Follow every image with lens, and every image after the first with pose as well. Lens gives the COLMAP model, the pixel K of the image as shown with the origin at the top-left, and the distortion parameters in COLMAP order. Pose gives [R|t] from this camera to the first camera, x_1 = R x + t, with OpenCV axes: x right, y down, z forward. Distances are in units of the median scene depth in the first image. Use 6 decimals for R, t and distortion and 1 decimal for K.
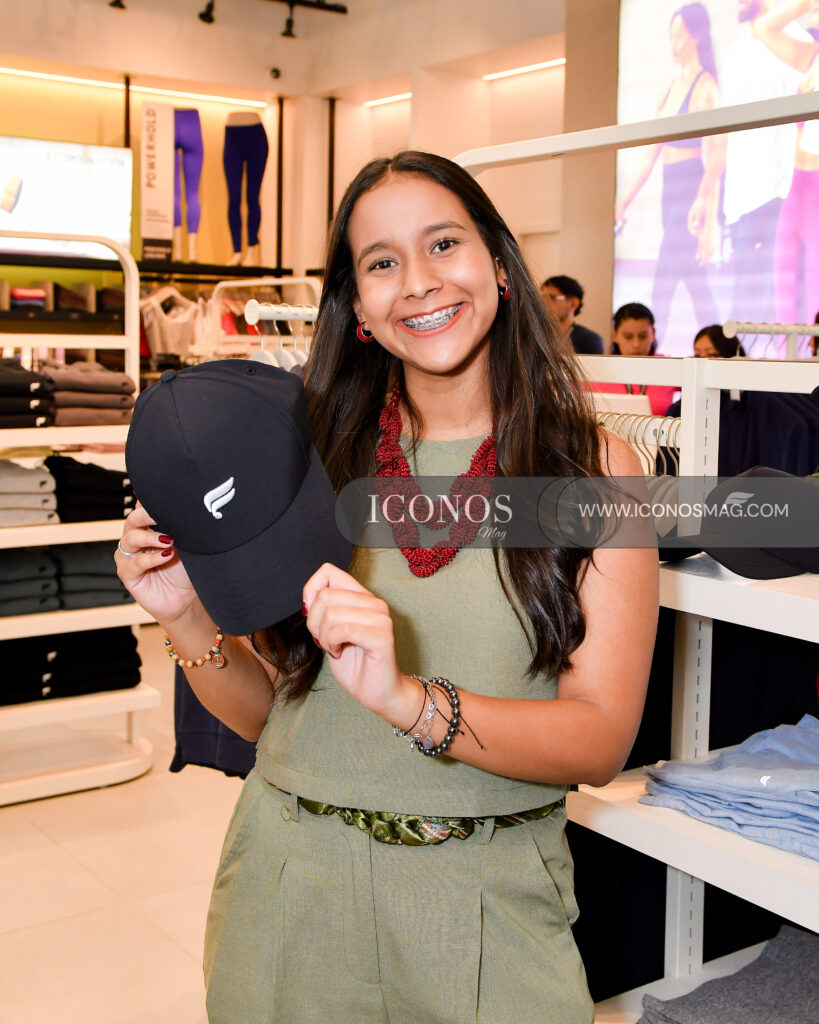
lens RADIAL K [[1305.6, 0, 408.4], [0, 1305.6, 509.7], [0, 0, 1]] dist [-0.028620, 0.000000]
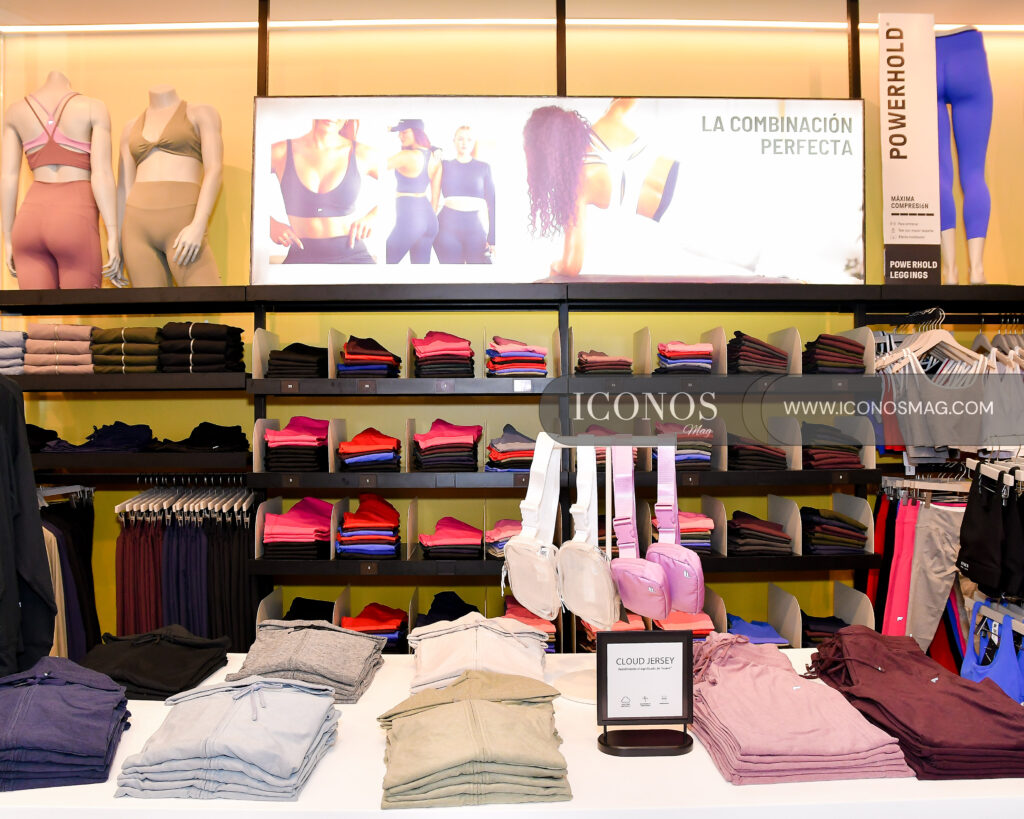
lens RADIAL K [[920.7, 0, 509.7], [0, 920.7, 410.9], [0, 0, 1]] dist [-0.073530, 0.009031]
pose [[0.824724, -0.040159, -0.564108, -0.117309], [-0.052533, 0.987723, -0.147118, -0.069105], [0.563090, 0.150966, 0.812489, 0.588889]]
